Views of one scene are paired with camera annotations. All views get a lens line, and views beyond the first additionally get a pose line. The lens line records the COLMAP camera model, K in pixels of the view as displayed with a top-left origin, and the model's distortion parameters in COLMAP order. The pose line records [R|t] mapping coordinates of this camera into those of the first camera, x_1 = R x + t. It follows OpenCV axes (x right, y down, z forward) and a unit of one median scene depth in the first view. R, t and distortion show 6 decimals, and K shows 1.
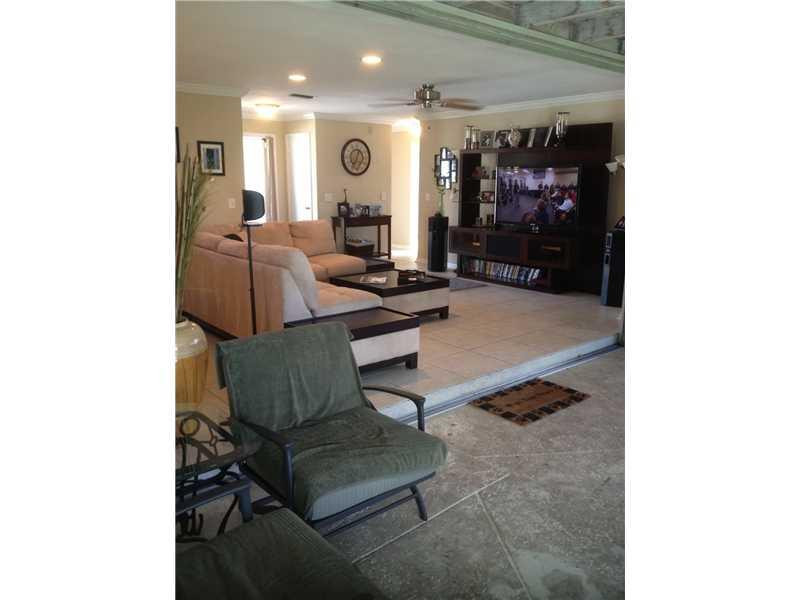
lens RADIAL K [[578.0, 0, 401.1], [0, 578.0, 301.2], [0, 0, 1]] dist [0.041701, -0.003551]
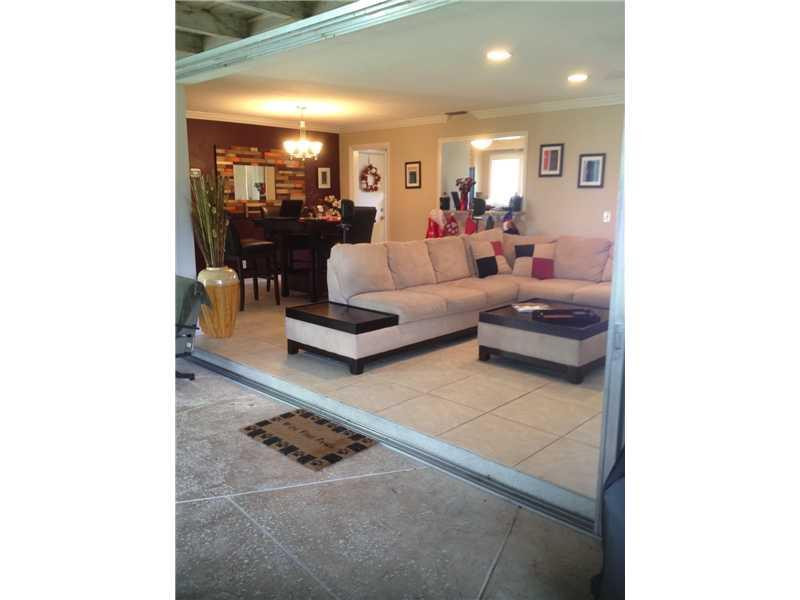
lens RADIAL K [[578.0, 0, 397.5], [0, 578.0, 297.4], [0, 0, 1]] dist [0.041701, -0.003551]
pose [[0.084938, 0.165817, -0.982492, 0.909004], [-0.211369, 0.966611, 0.144863, -0.158363], [0.973709, 0.195364, 0.117151, 0.860267]]
